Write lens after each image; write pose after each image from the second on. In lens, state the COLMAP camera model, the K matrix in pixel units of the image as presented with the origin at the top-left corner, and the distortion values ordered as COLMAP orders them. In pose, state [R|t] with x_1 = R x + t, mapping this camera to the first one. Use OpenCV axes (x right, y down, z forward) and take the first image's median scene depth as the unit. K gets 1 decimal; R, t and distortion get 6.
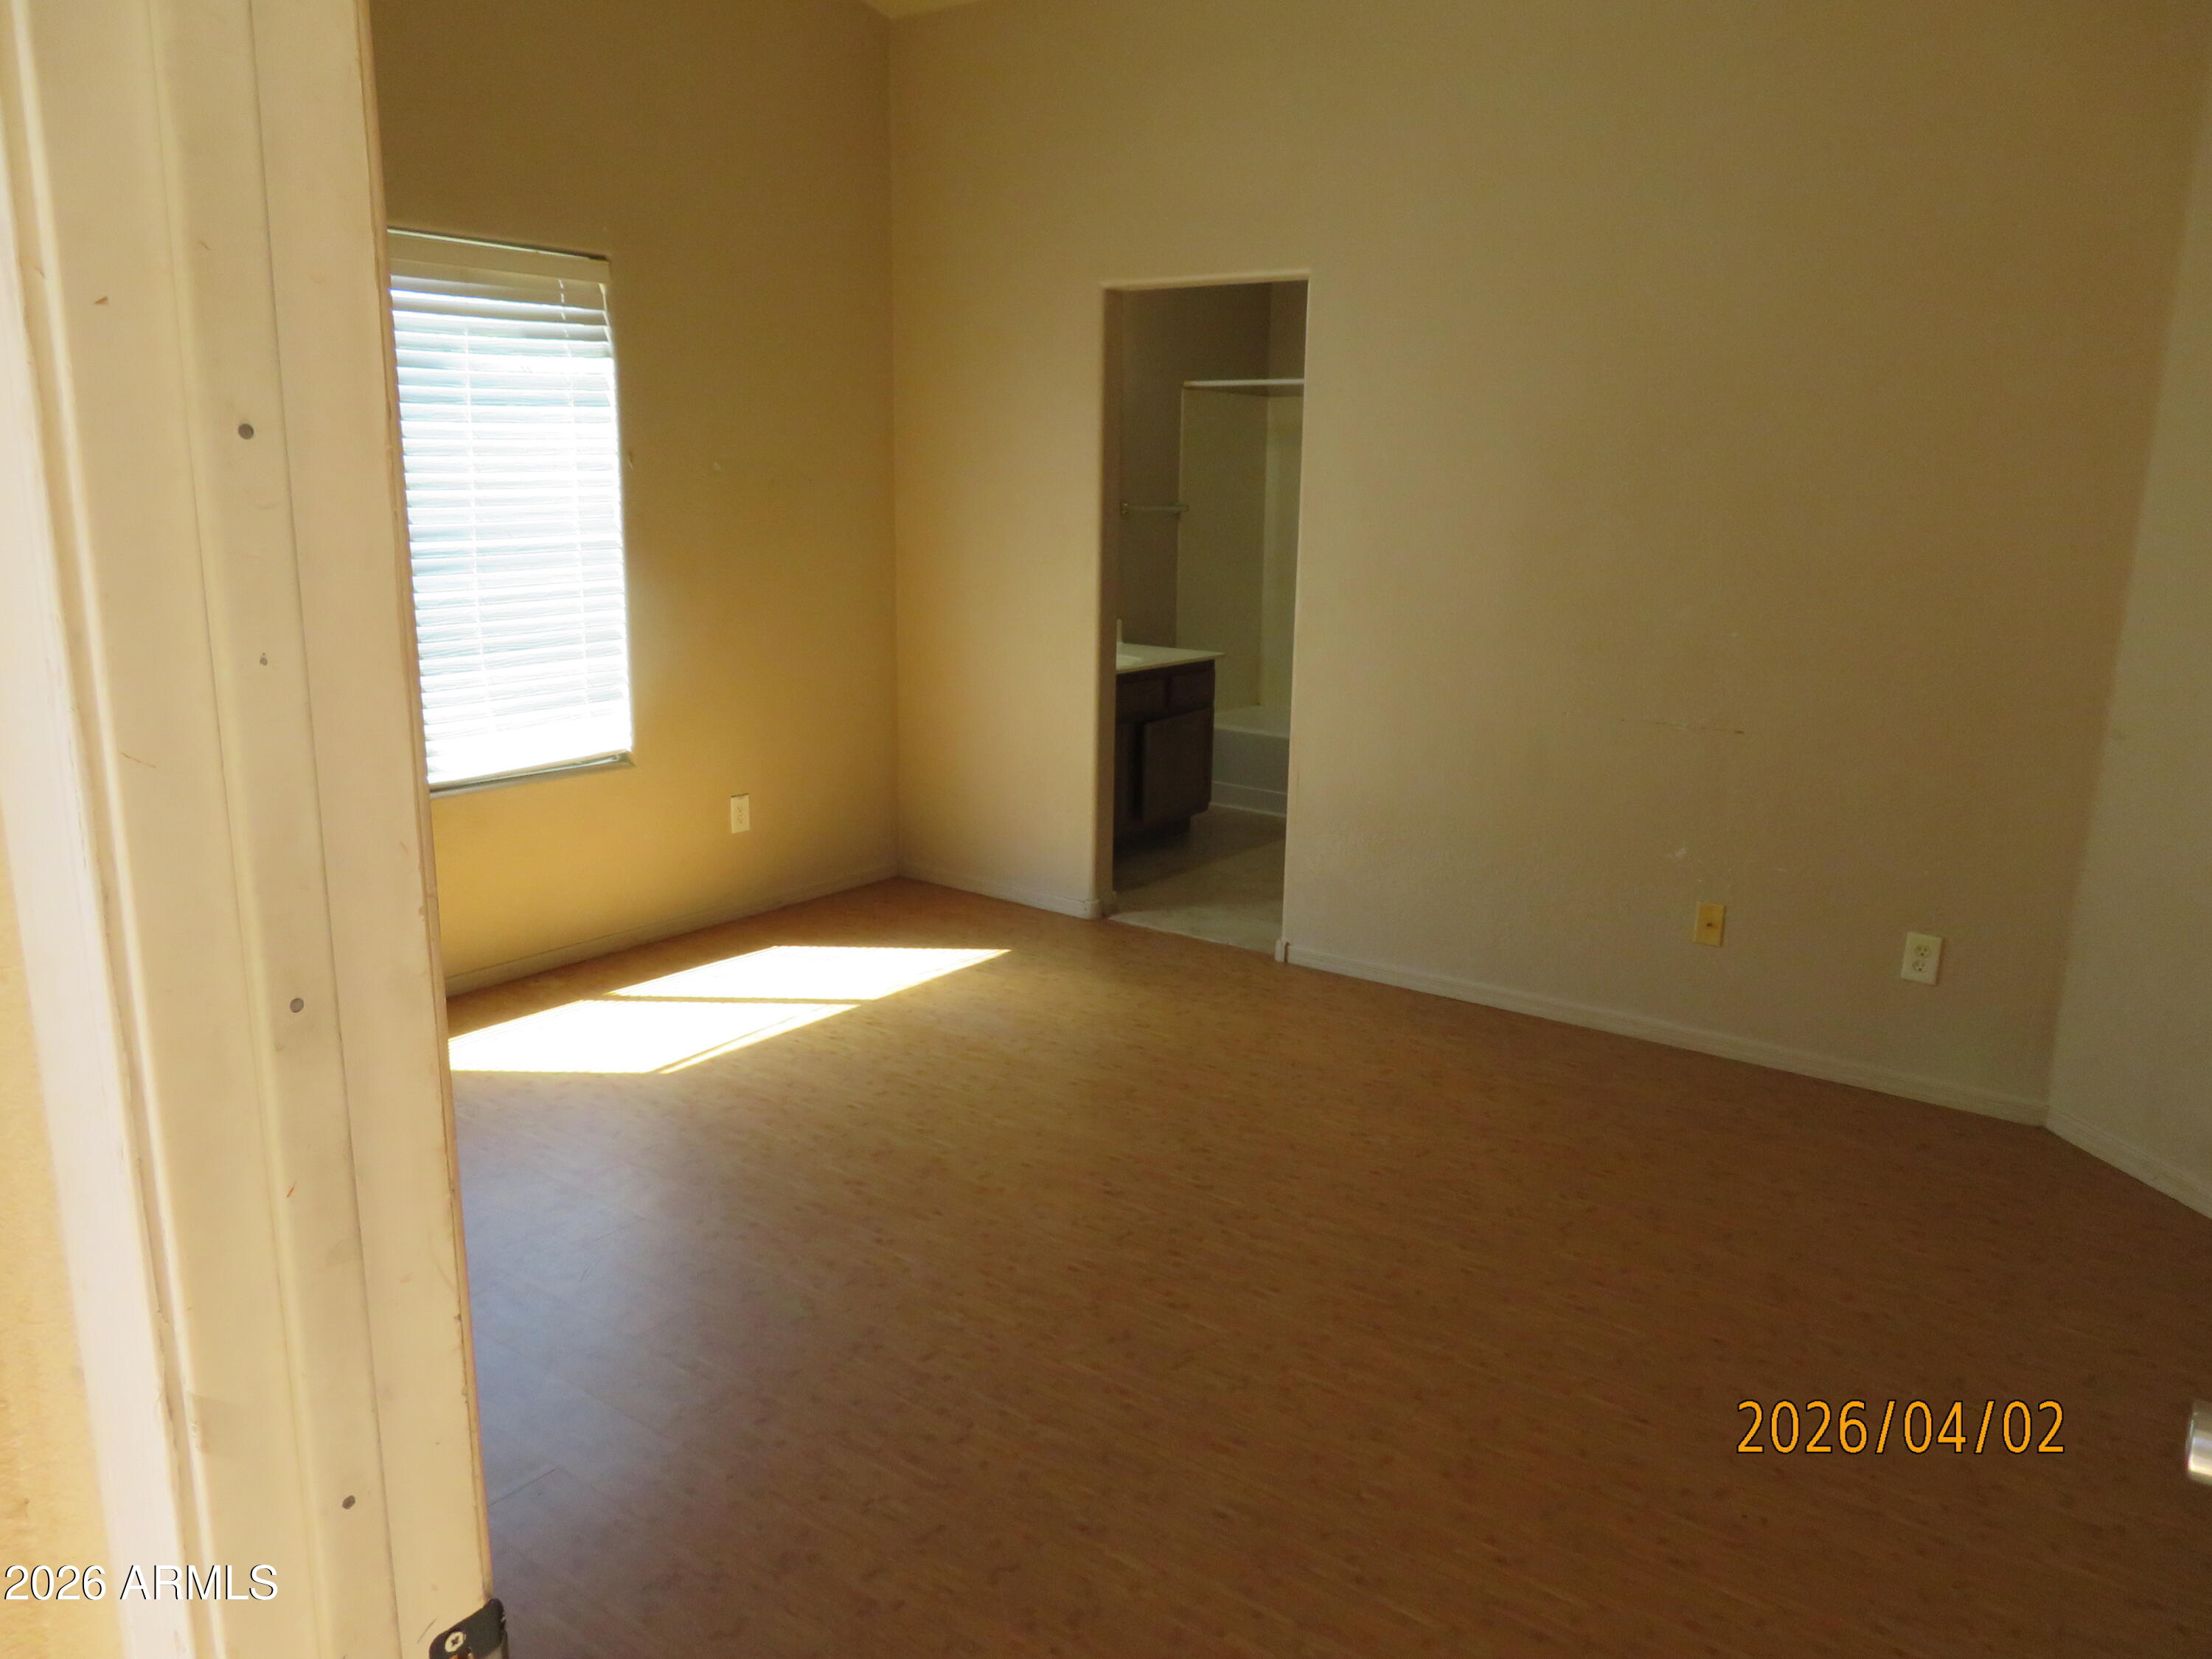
lens RADIAL K [[1584.3, 0, 1106.0], [0, 1584.3, 829.5], [0, 0, 1]] dist [-0.013452, 0.010543]
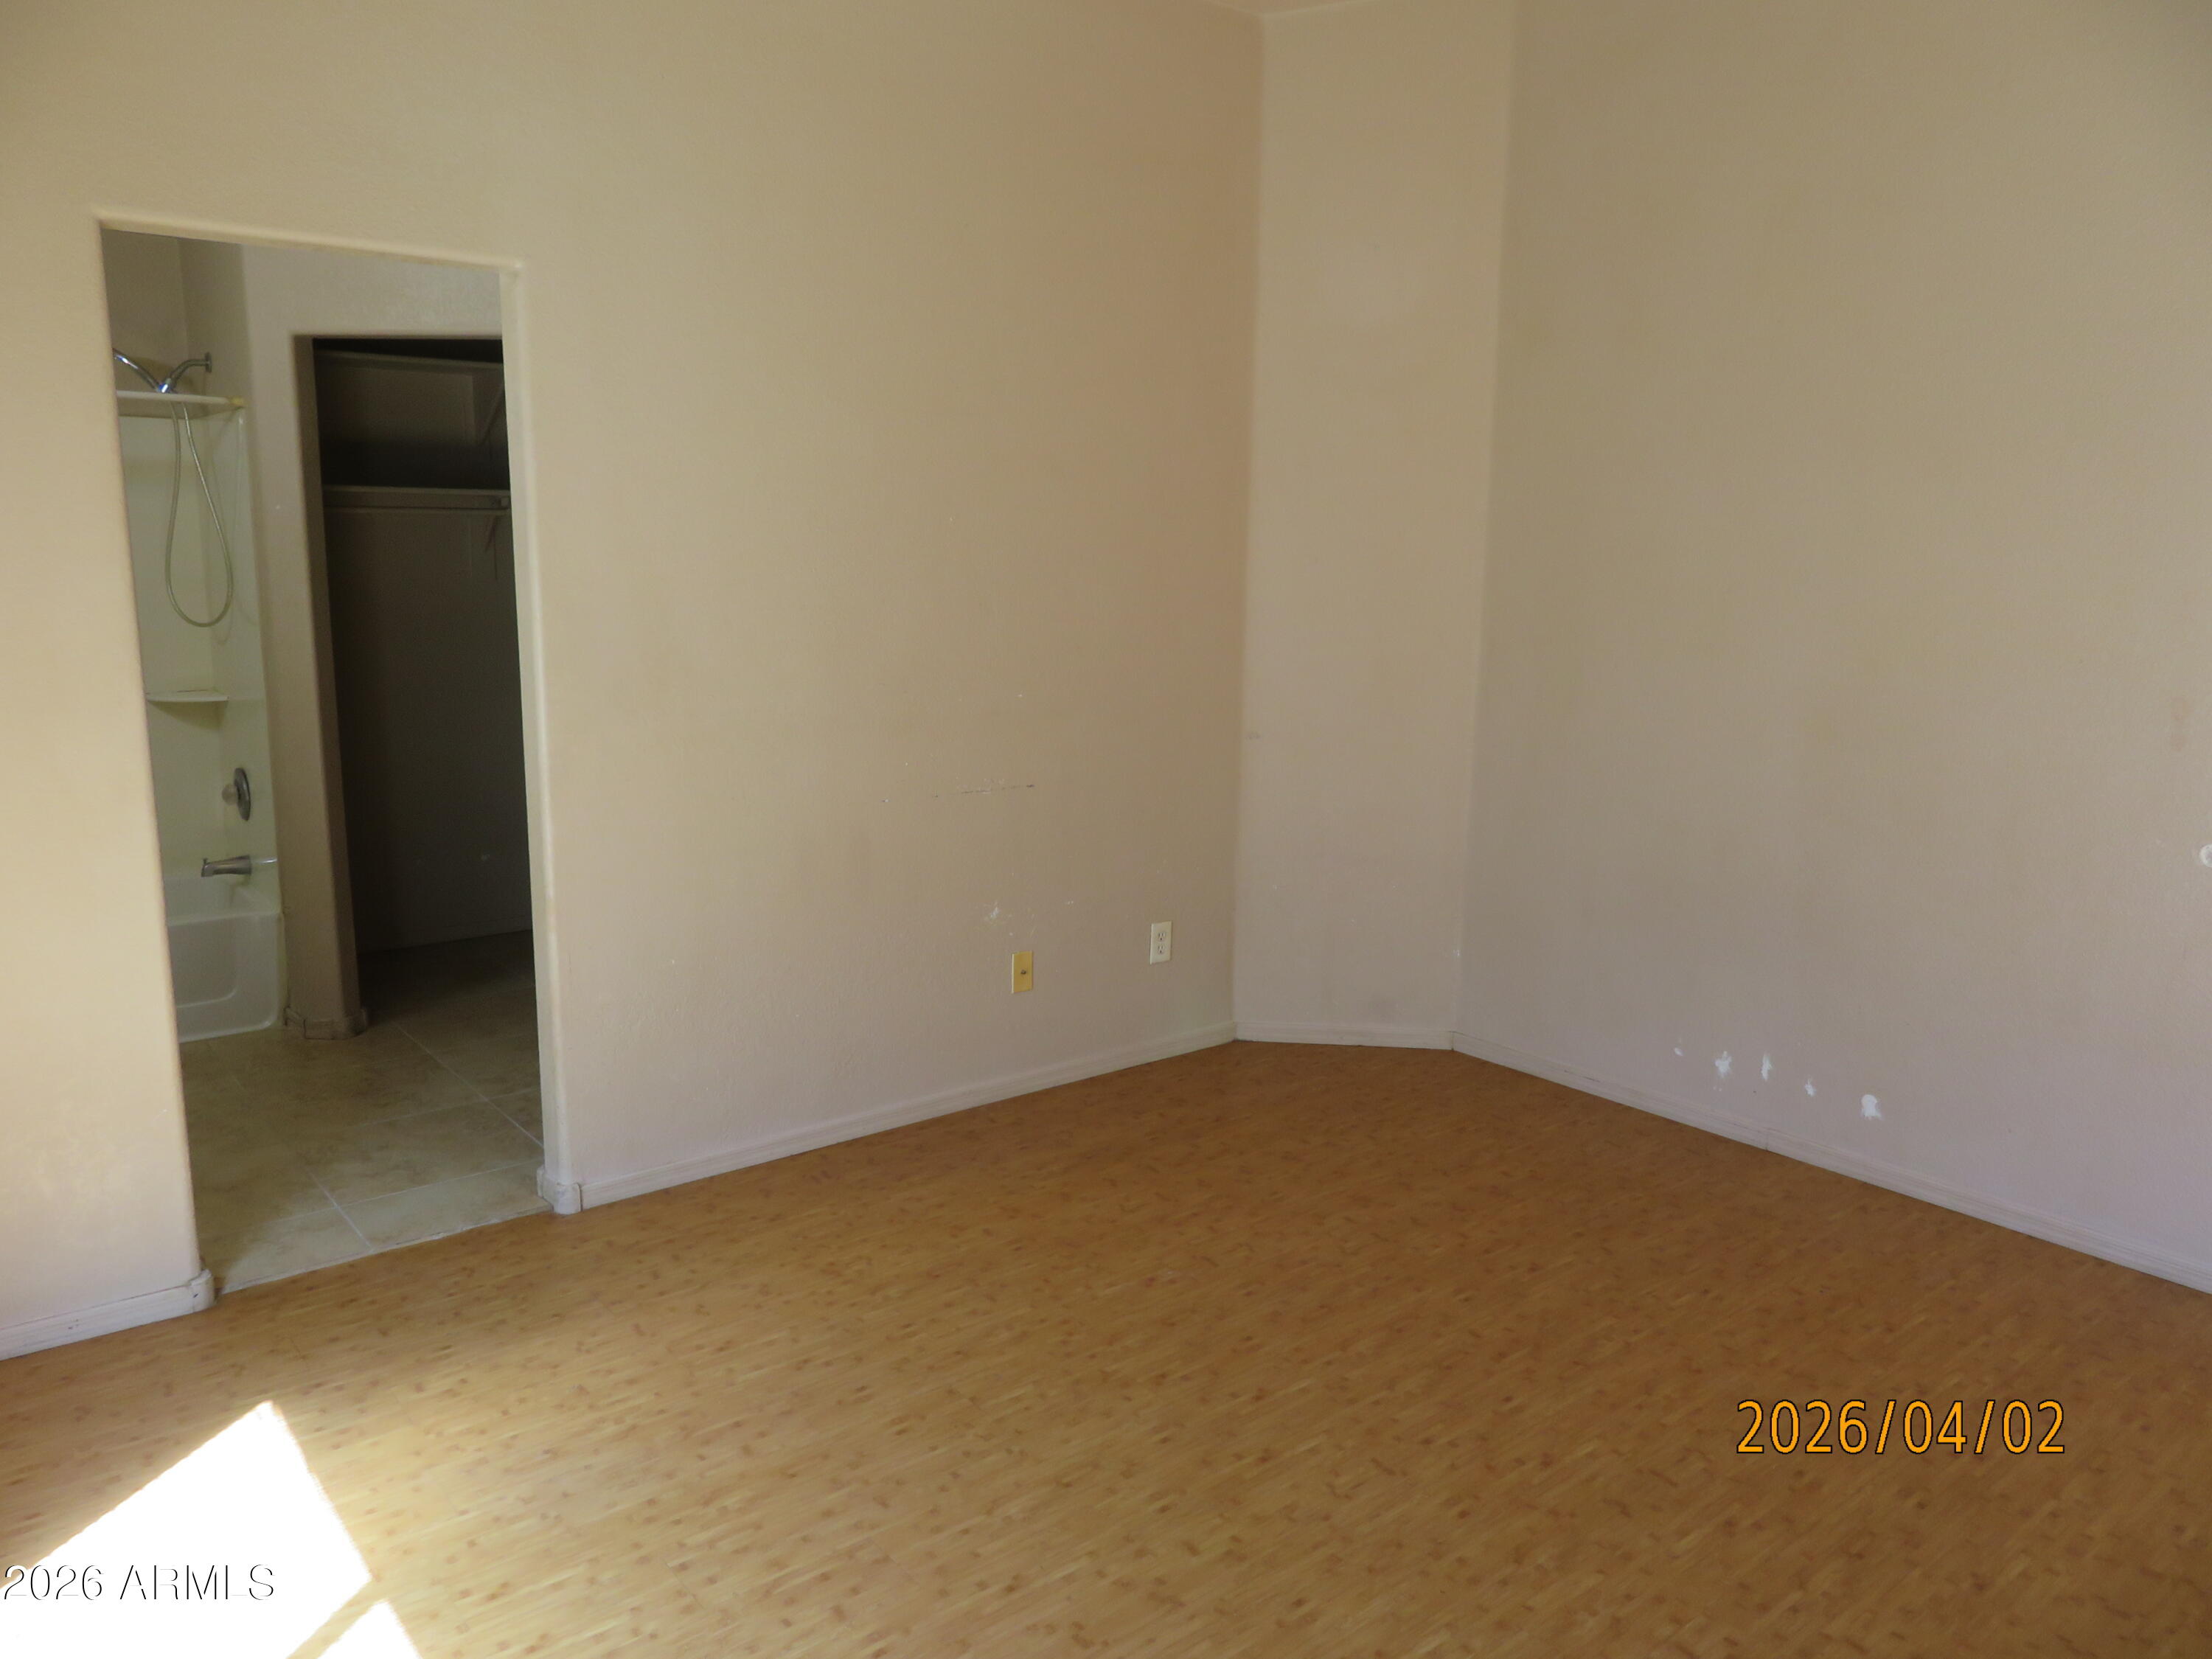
lens RADIAL K [[1584.3, 0, 1106.0], [0, 1584.3, 829.5], [0, 0, 1]] dist [-0.013452, 0.010543]
pose [[0.249025, -0.191598, 0.949356, -0.577188], [0.199239, 0.969405, 0.143382, -0.169877], [-0.947782, 0.153443, 0.279580, 0.643177]]
